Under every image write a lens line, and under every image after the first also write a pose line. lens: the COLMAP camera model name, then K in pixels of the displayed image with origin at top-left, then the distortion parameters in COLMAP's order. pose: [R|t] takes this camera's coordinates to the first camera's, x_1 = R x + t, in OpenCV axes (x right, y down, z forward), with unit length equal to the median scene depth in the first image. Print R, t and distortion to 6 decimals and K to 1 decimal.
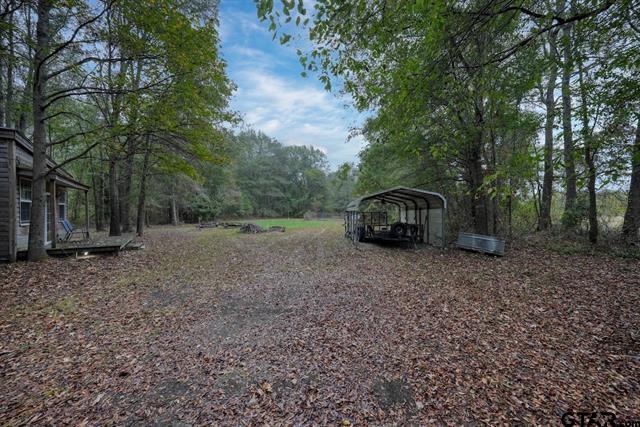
lens RADIAL K [[216.1, 0, 322.0], [0, 216.1, 212.3], [0, 0, 1]] dist [-0.006966, 0.001546]
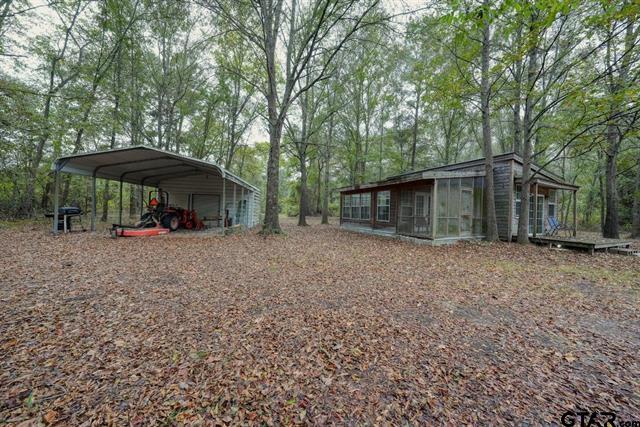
lens RADIAL K [[216.1, 0, 320.0], [0, 216.1, 212.3], [0, 0, 1]] dist [-0.006966, 0.001546]
pose [[-0.211197, -0.003771, -0.977436, 0.263967], [-0.029435, 0.999564, 0.002504, 0.057597], [0.977000, 0.029300, -0.211215, 0.029754]]
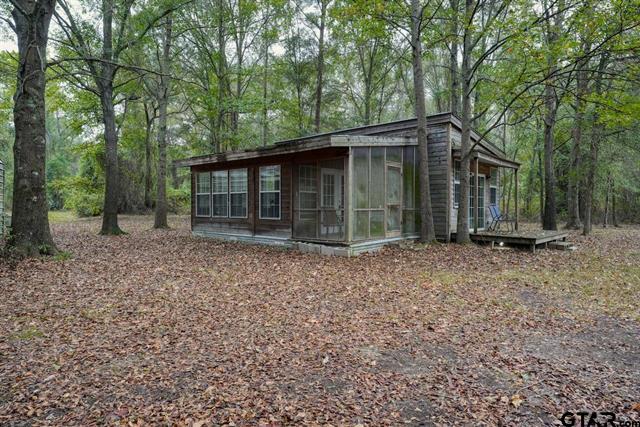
lens RADIAL K [[388.7, 0, 318.4], [0, 388.7, 210.7], [0, 0, 1]] dist [-0.000092, -0.001176]
pose [[0.187228, 0.012426, -0.982238, 0.240424], [-0.005668, 0.999917, 0.011570, 0.058135], [0.982300, 0.003401, 0.187283, 0.044409]]
